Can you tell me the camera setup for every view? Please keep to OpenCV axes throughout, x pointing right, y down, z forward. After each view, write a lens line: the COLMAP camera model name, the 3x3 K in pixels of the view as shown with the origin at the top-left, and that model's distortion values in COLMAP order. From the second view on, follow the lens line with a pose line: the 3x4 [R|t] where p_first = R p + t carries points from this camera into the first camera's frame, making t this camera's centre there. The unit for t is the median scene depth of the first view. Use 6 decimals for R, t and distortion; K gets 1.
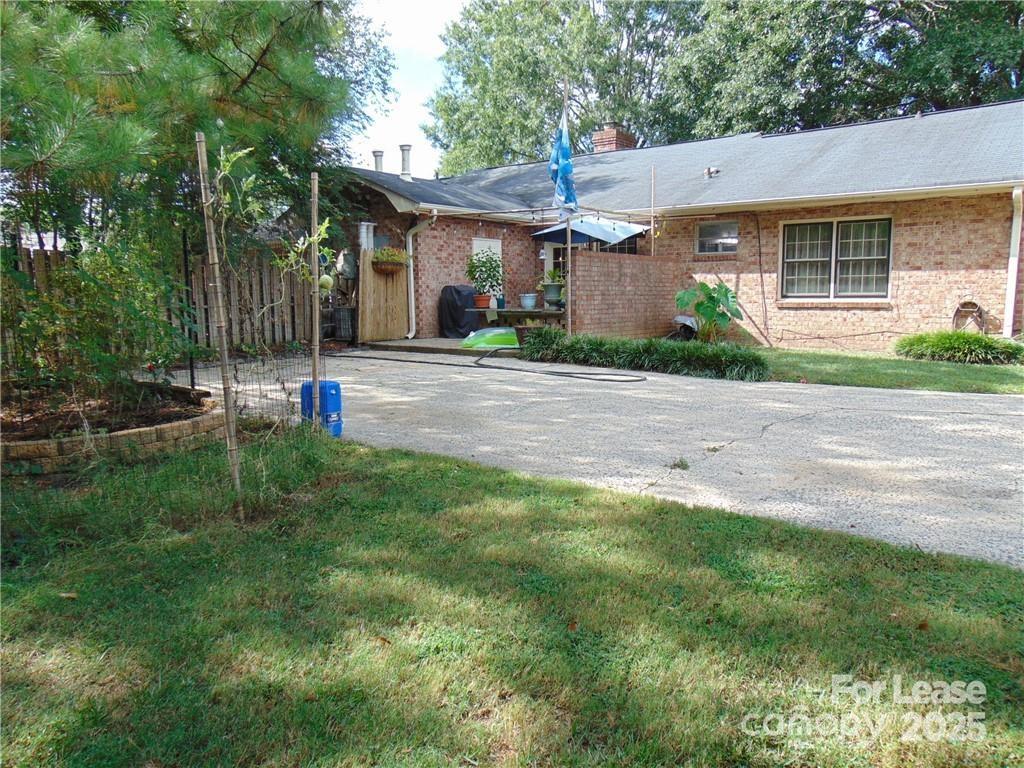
lens RADIAL K [[768.1, 0, 512.7], [0, 768.1, 384.1], [0, 0, 1]] dist [0.003232, 0.007655]
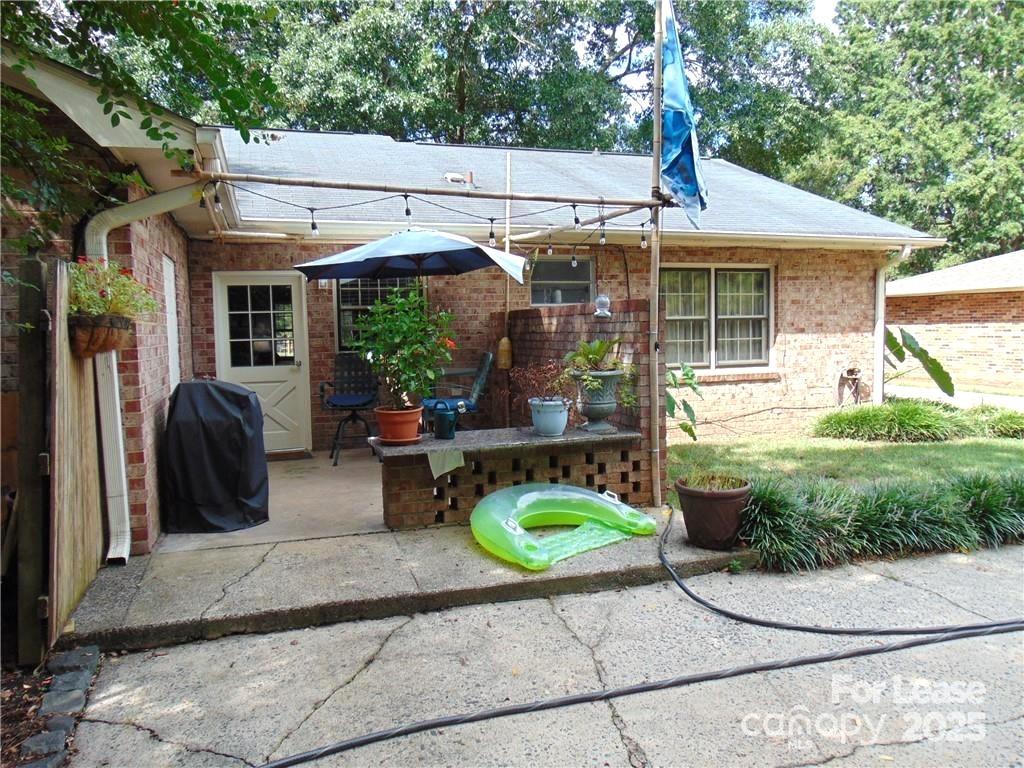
lens RADIAL K [[768.1, 0, 511.9], [0, 768.1, 382.5], [0, 0, 1]] dist [0.003232, 0.007655]
pose [[0.557957, -0.065804, 0.827257, -0.337370], [0.109961, 0.993924, 0.004897, -0.130275], [-0.822553, 0.088234, 0.561802, 0.777597]]
